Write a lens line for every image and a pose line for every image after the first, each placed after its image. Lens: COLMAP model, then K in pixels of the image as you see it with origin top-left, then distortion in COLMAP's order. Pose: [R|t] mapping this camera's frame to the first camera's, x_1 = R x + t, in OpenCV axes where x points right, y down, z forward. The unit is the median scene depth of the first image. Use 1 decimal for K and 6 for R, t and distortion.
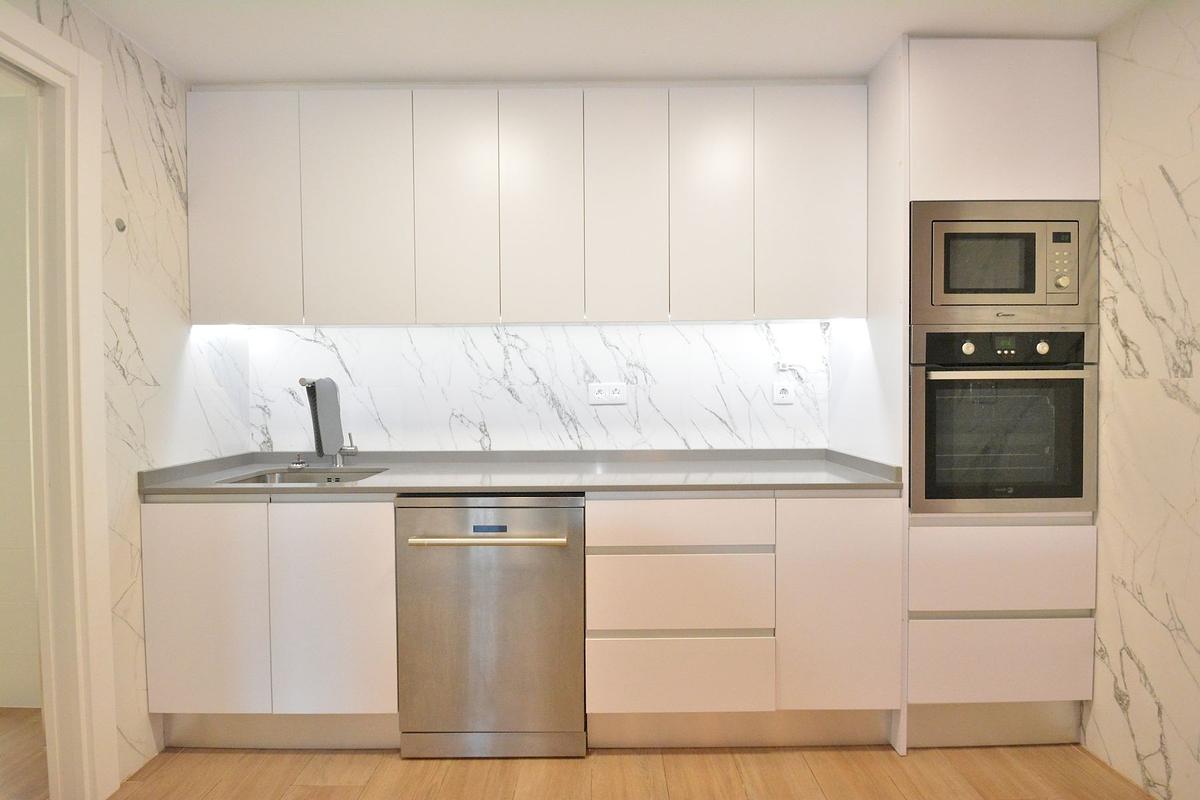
lens RADIAL K [[596.5, 0, 600.0], [0, 596.5, 400.0], [0, 0, 1]] dist [-0.004116, -0.000375]
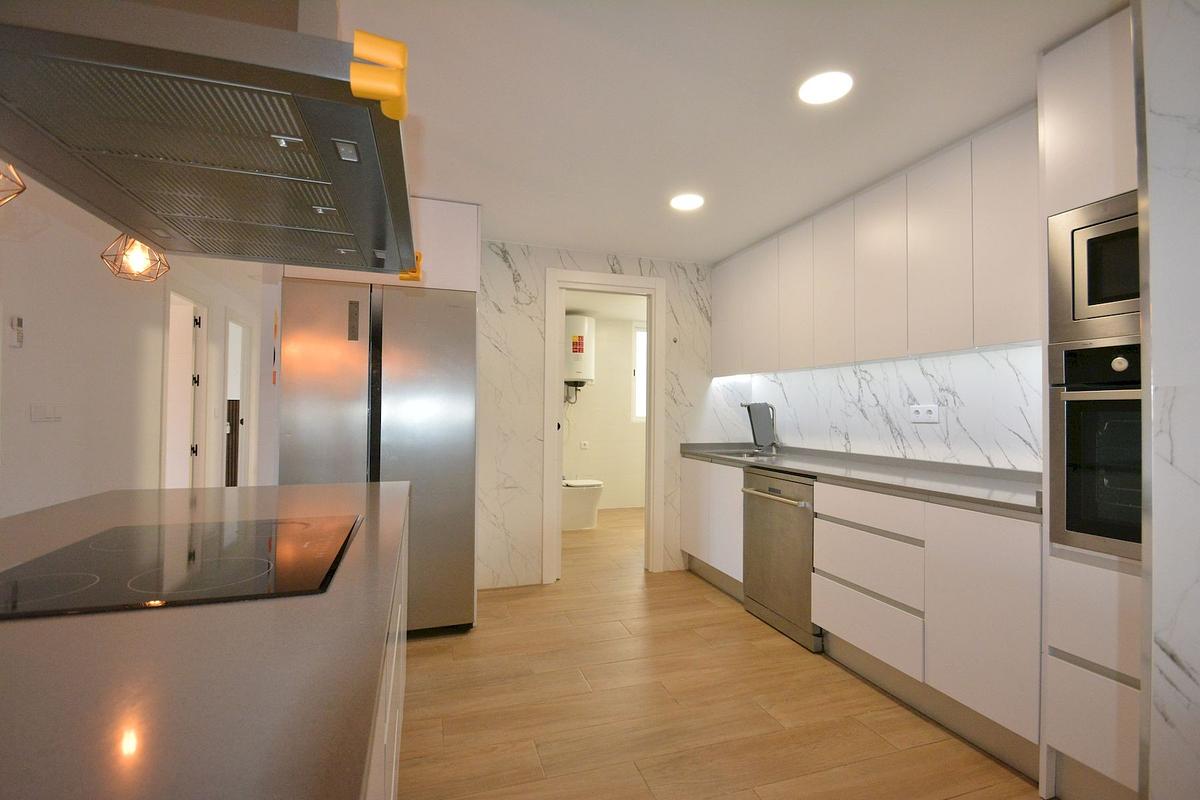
lens RADIAL K [[529.6, 0, 600.0], [0, 529.6, 400.0], [0, 0, 1]] dist [0.023698, -0.024010]
pose [[0.307557, -0.010547, -0.951471, 0.881090], [-0.027601, 0.999419, -0.020000, 0.000934], [0.951129, 0.032412, 0.307088, 0.040318]]
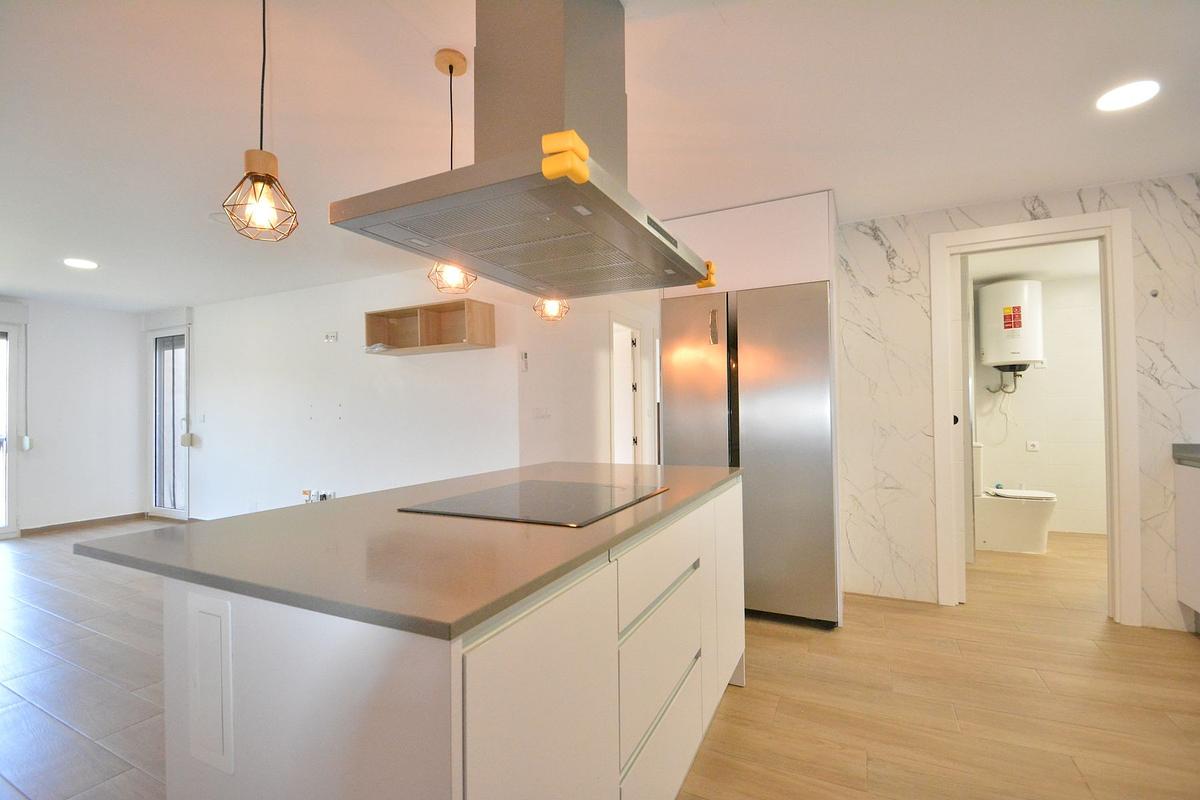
lens RADIAL K [[531.8, 0, 600.0], [0, 531.8, 400.0], [0, 0, 1]] dist [0.014482, -0.015284]
pose [[-0.443818, -0.006556, -0.896093, 0.921153], [0.001234, 0.999968, -0.007928, 0.010631], [0.896116, -0.004625, -0.443796, 0.205142]]
